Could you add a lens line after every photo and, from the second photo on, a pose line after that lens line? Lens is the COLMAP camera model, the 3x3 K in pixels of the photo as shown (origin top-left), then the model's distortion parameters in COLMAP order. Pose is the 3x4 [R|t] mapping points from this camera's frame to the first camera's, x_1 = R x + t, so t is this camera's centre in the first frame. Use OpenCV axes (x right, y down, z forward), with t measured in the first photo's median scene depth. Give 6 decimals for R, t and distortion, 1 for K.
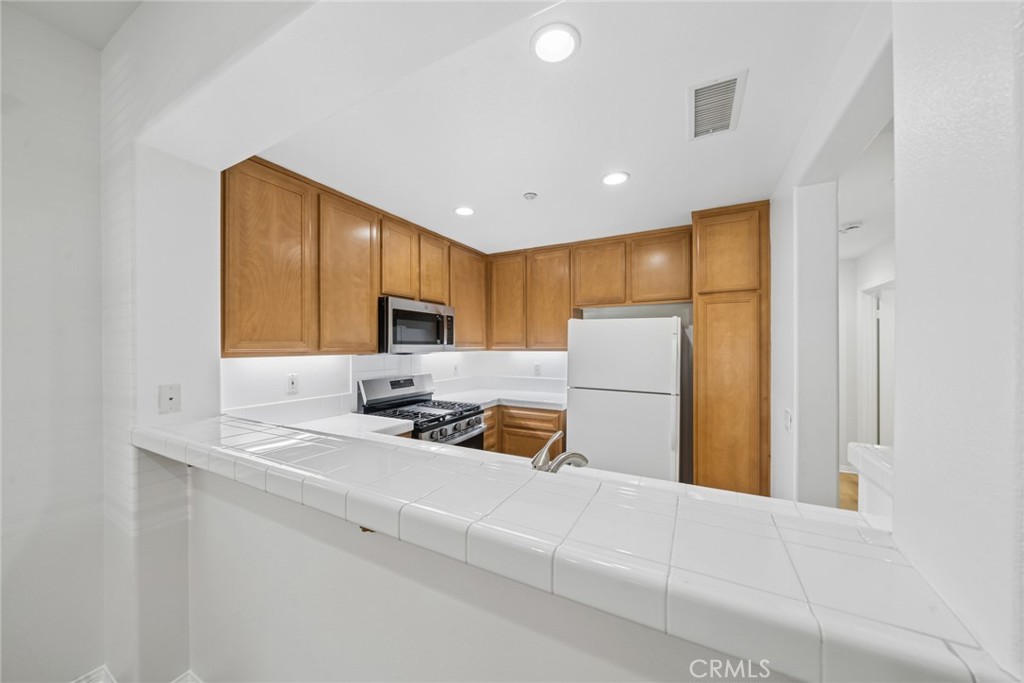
lens RADIAL K [[353.4, 0, 511.0], [0, 353.4, 347.4], [0, 0, 1]] dist [-0.005047, 0.000212]
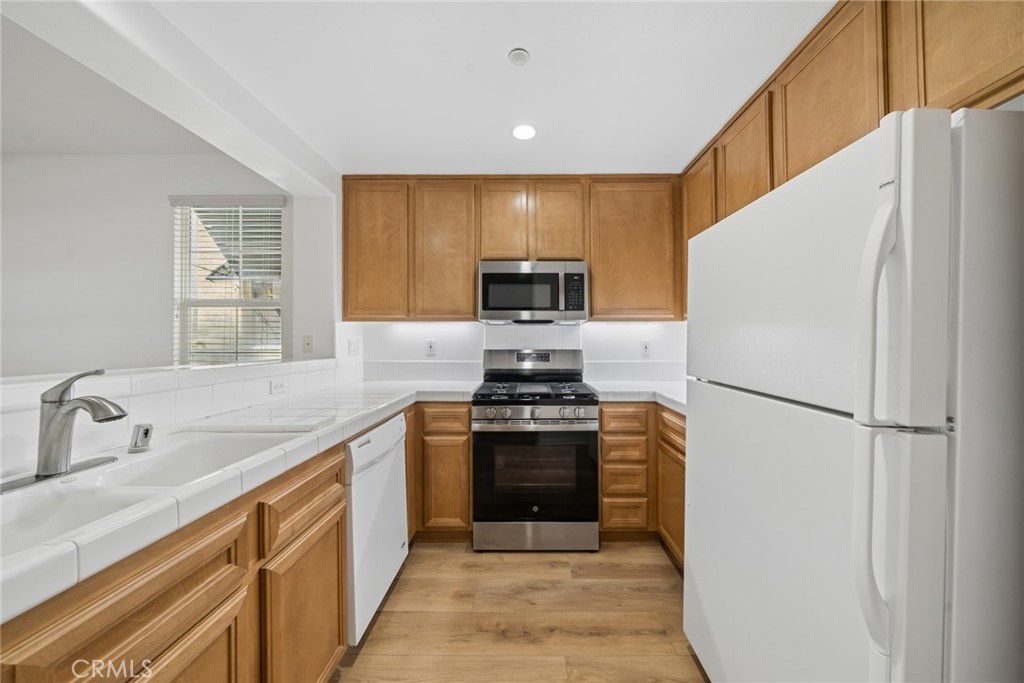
lens RADIAL K [[353.4, 0, 532.9], [0, 353.4, 341.3], [0, 0, 1]] dist [-0.005047, 0.000212]
pose [[0.465184, -0.000573, -0.885214, 0.600230], [-0.007306, 0.999963, -0.004487, 0.080898], [0.885184, 0.008555, 0.465162, 0.708511]]
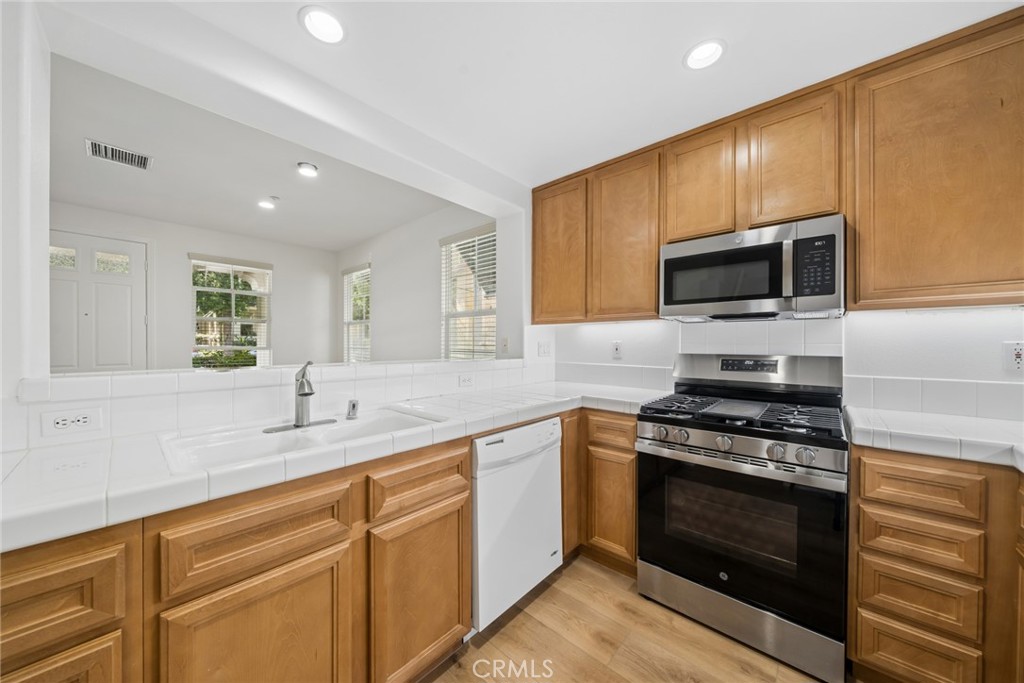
lens RADIAL K [[353.4, 0, 502.8], [0, 353.4, 347.7], [0, 0, 1]] dist [-0.005047, 0.000212]
pose [[-0.256504, 0.011623, -0.966473, 0.532460], [-0.010283, 0.999838, 0.014754, 0.079429], [0.966488, 0.013722, -0.256343, 0.896595]]
